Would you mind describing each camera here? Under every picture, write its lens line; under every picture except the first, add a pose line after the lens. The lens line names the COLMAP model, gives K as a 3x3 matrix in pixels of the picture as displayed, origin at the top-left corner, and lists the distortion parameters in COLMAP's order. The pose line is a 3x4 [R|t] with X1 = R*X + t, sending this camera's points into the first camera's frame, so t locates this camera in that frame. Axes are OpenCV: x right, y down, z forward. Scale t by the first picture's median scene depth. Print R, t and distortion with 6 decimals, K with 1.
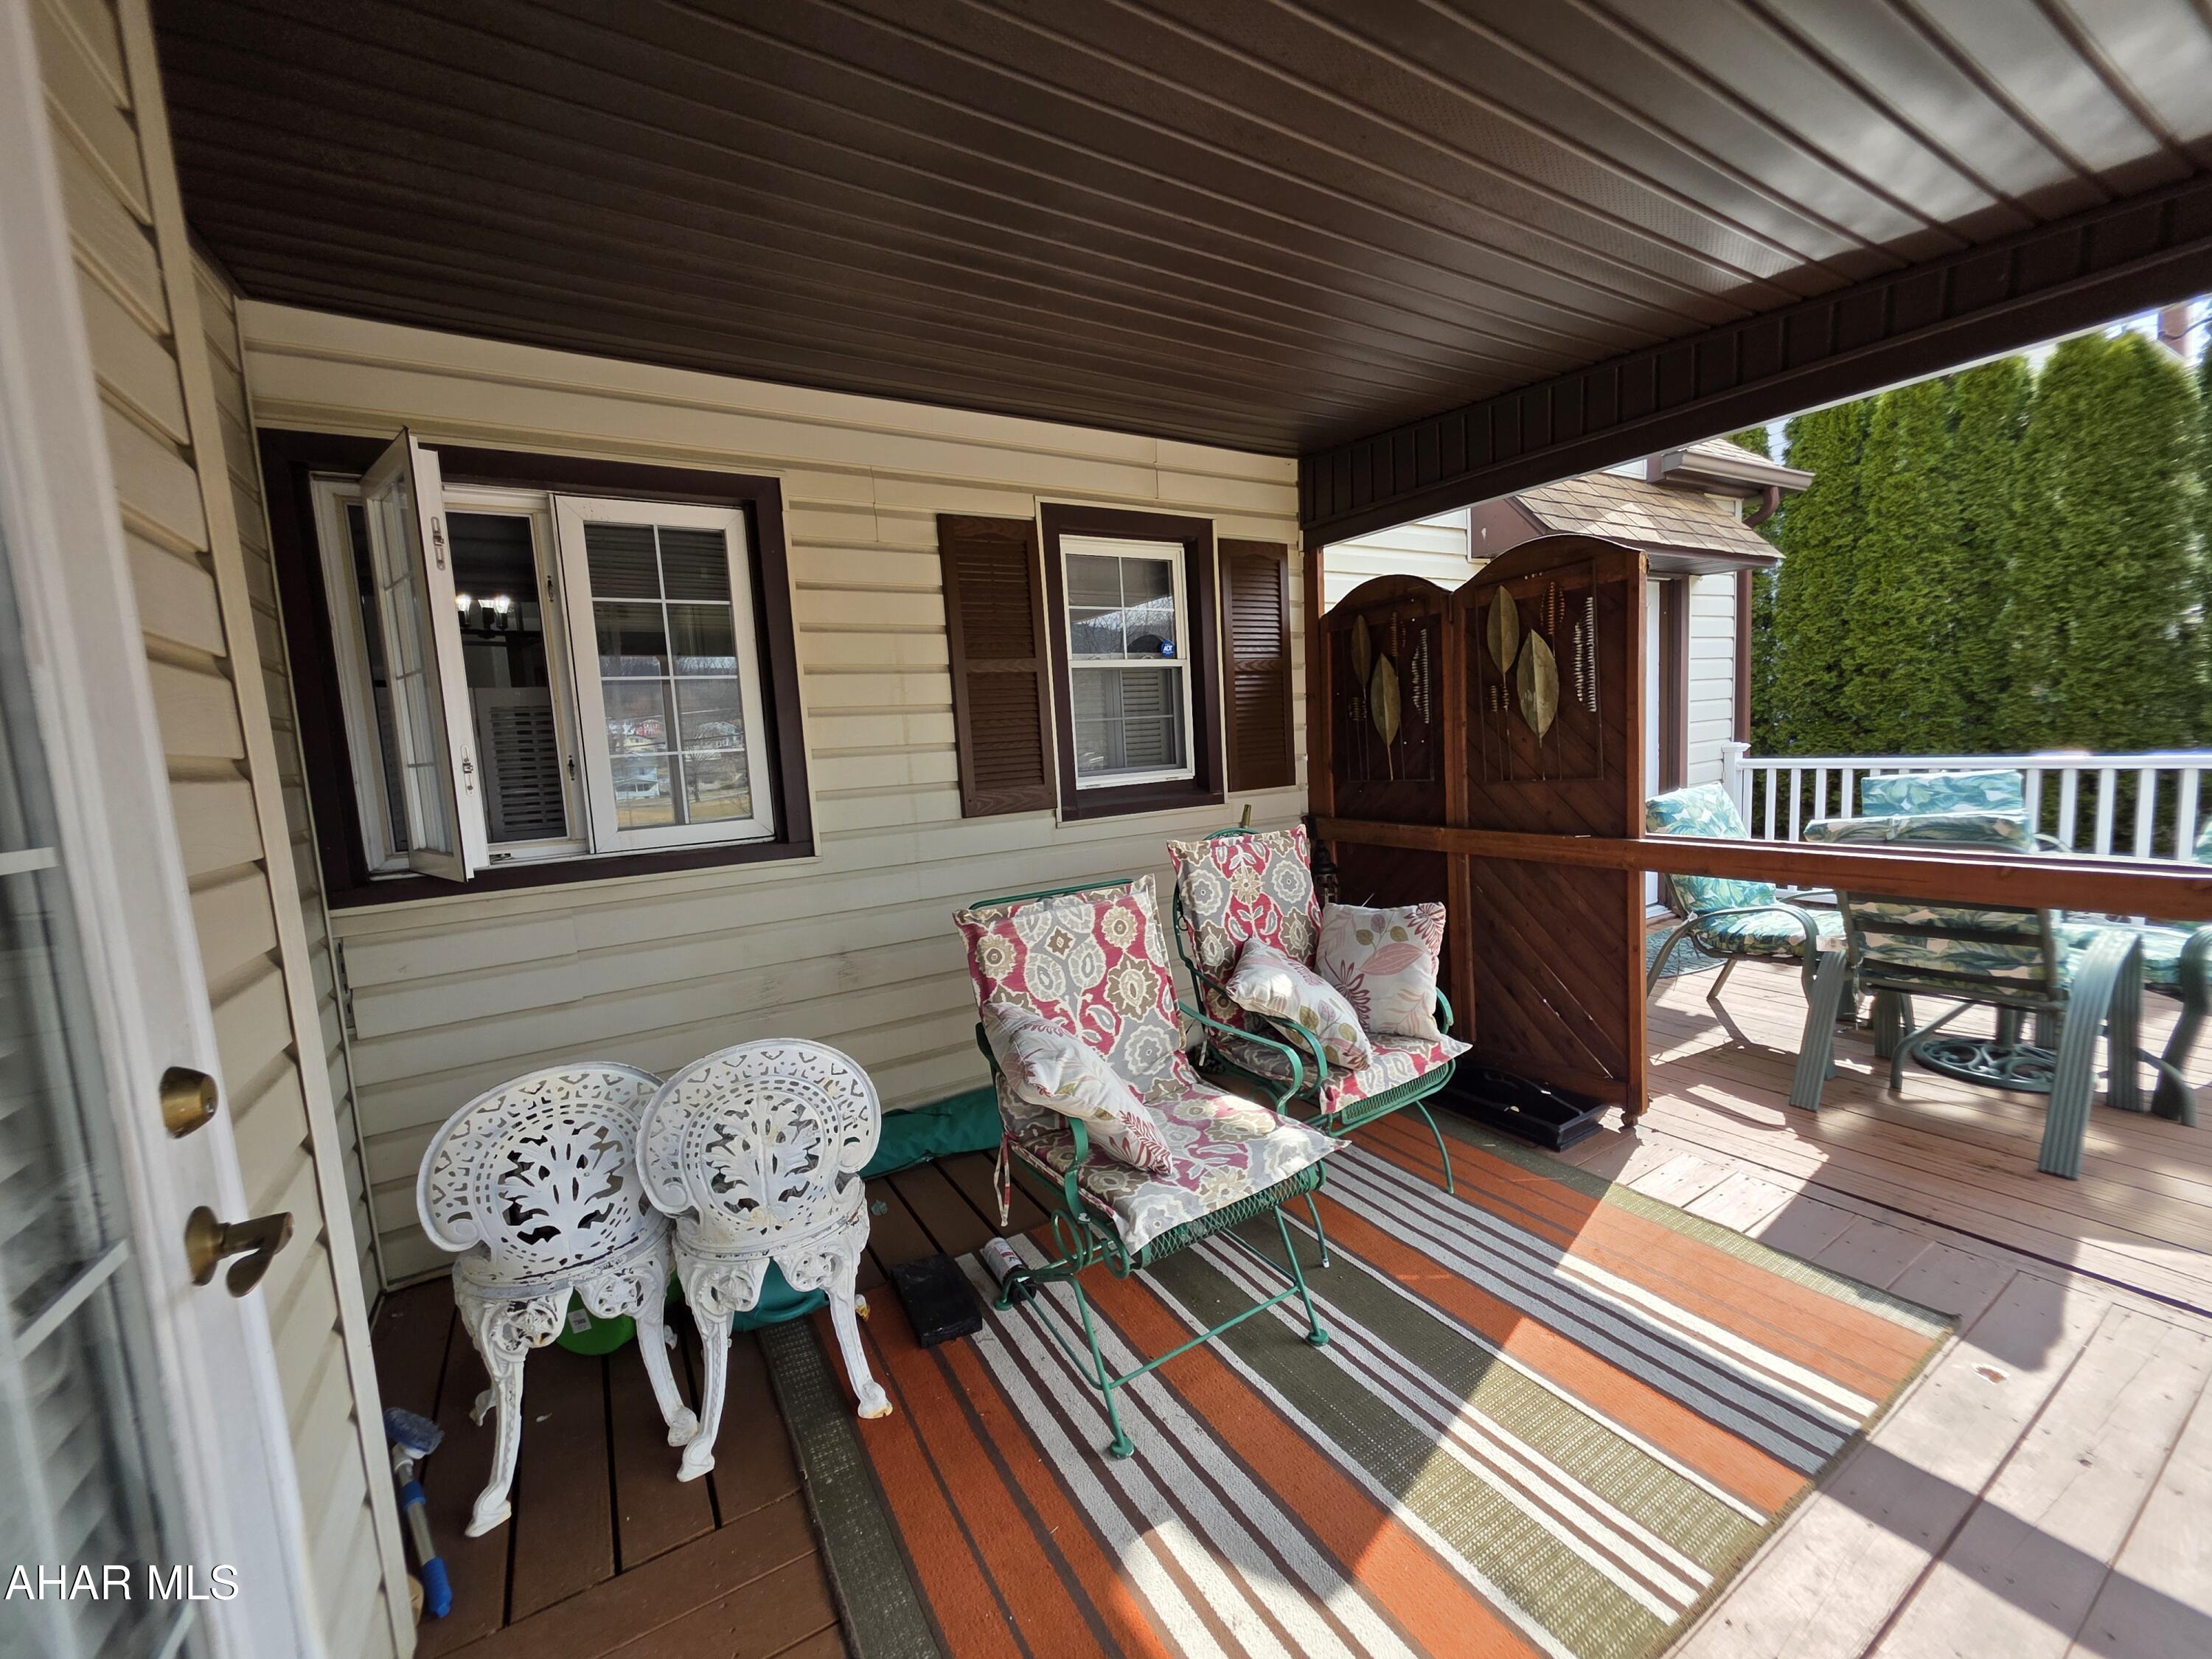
lens RADIAL K [[884.4, 0, 1111.6], [0, 884.4, 829.6], [0, 0, 1]] dist [0.003014, -0.000895]
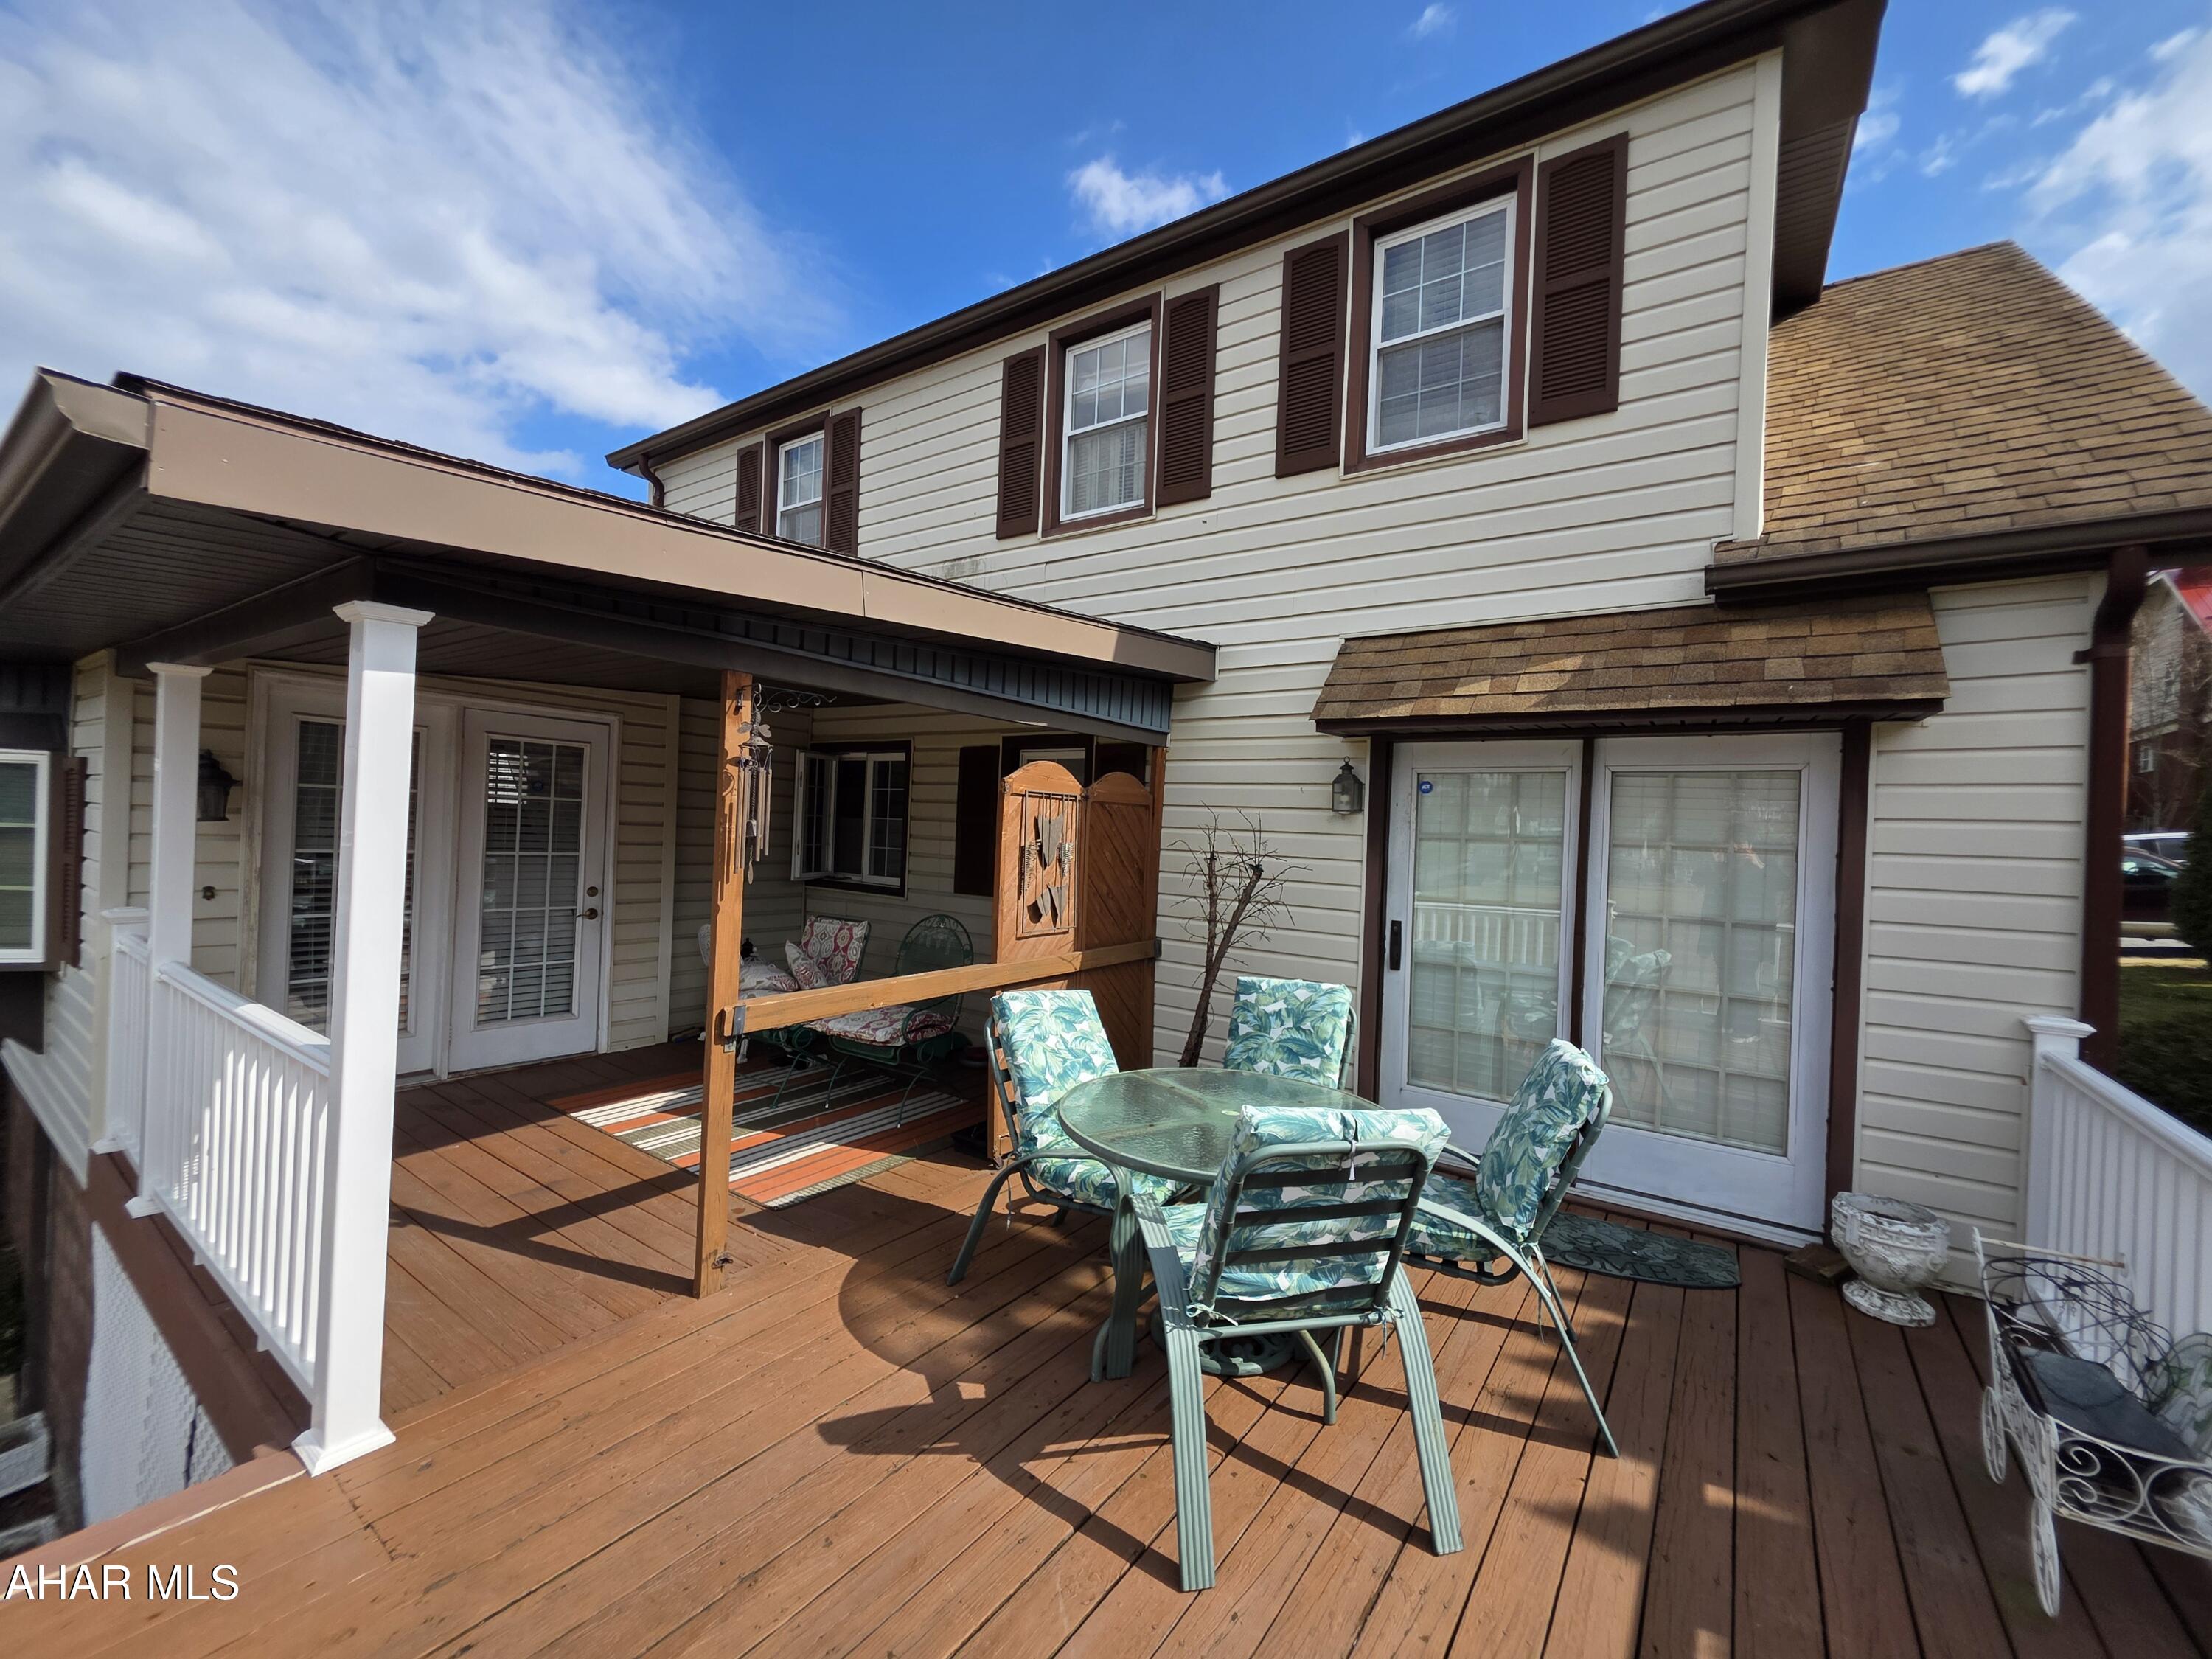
lens RADIAL K [[884.4, 0, 1111.8], [0, 884.4, 829.7], [0, 0, 1]] dist [0.003014, -0.000895]
pose [[0.400386, 0.075429, -0.913237, 1.877056], [-0.159712, 0.987097, 0.011508, -0.244990], [0.902321, 0.141247, 0.407266, 0.493587]]
